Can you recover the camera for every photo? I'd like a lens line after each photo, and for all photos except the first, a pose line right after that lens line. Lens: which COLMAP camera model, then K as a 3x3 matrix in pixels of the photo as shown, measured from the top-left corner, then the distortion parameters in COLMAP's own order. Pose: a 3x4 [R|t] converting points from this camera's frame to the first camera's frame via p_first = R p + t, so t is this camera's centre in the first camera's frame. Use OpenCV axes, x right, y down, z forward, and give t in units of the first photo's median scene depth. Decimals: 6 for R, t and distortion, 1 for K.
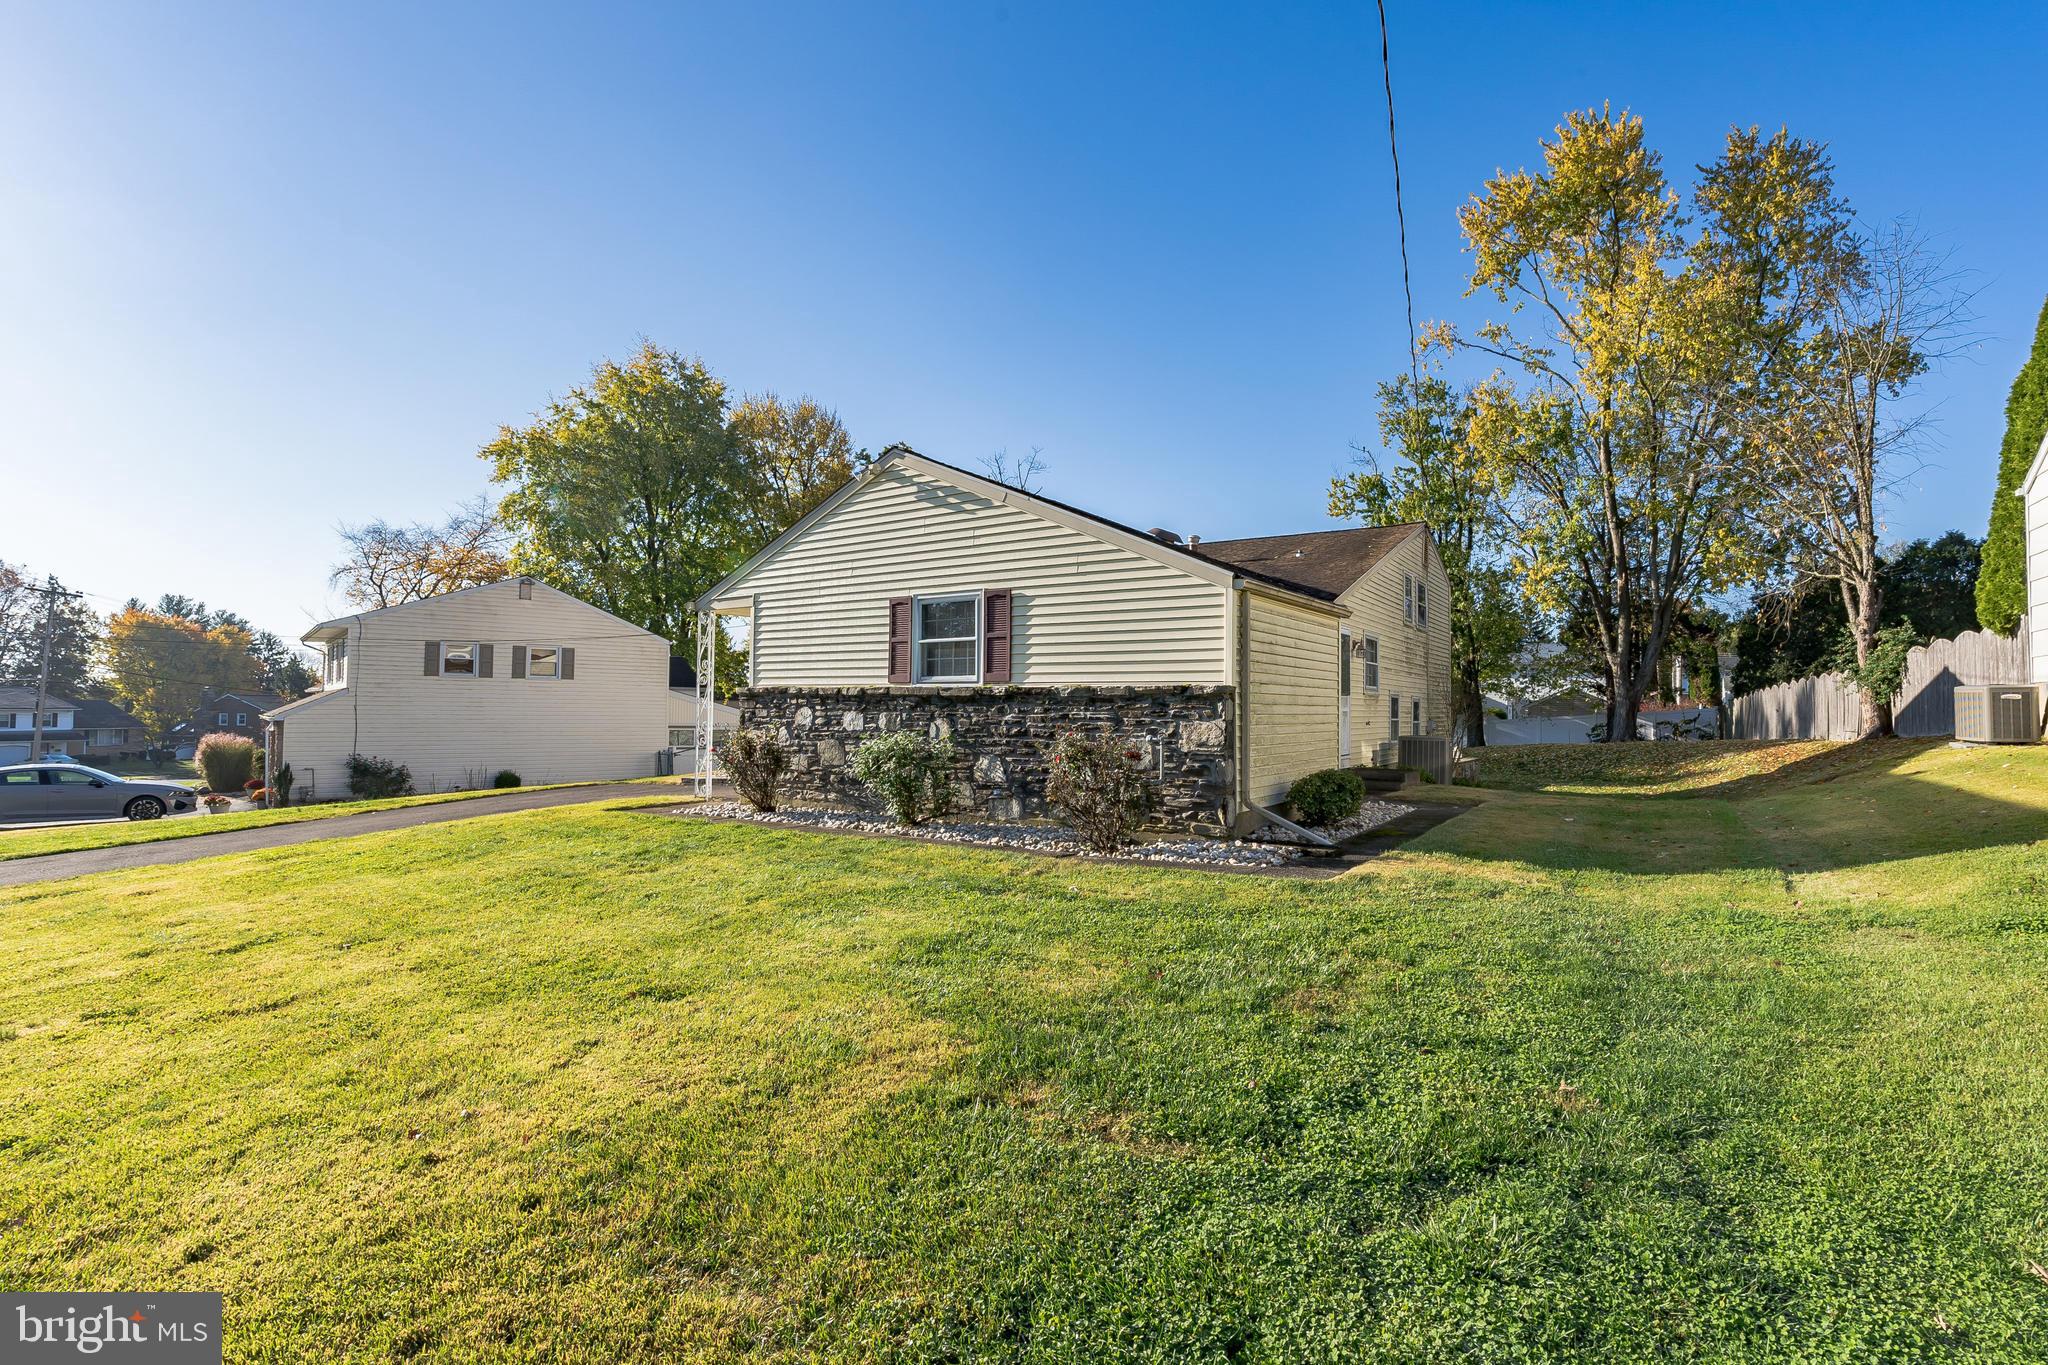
lens RADIAL K [[967.0, 0, 1019.3], [0, 967.0, 677.1], [0, 0, 1]] dist [-0.064788, 0.023529]
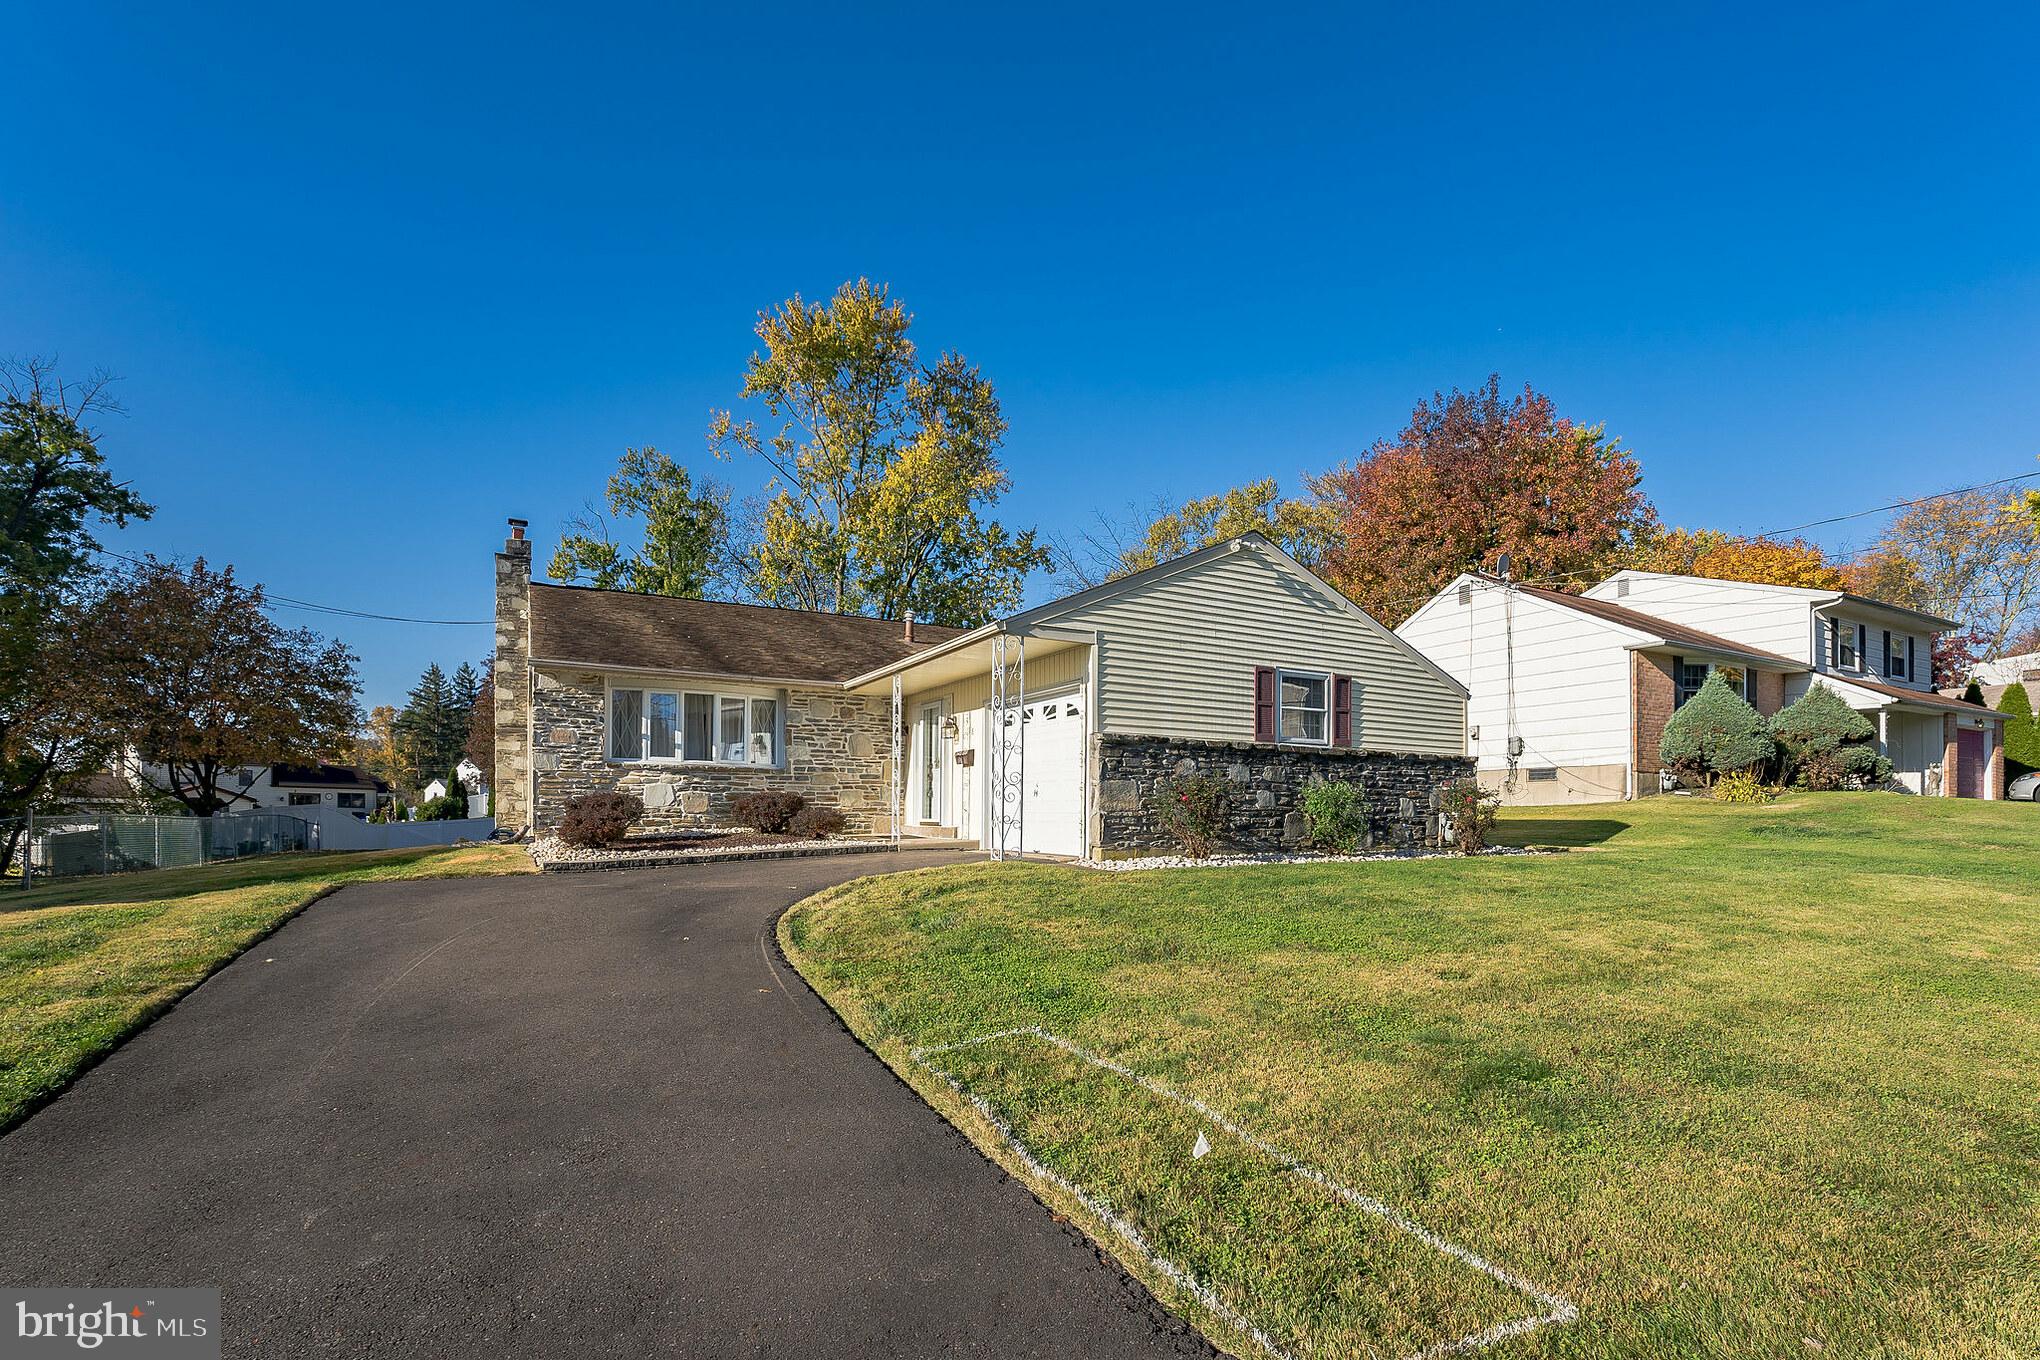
lens RADIAL K [[1002.2, 0, 1025.5], [0, 1002.2, 827.6], [0, 0, 1]] dist [-0.072490, 0.016780]
pose [[0.442011, -0.016405, 0.896859, -1.307323], [-0.038081, 0.998588, 0.037034, 0.075288], [-0.896201, -0.050523, 0.440762, 0.719890]]
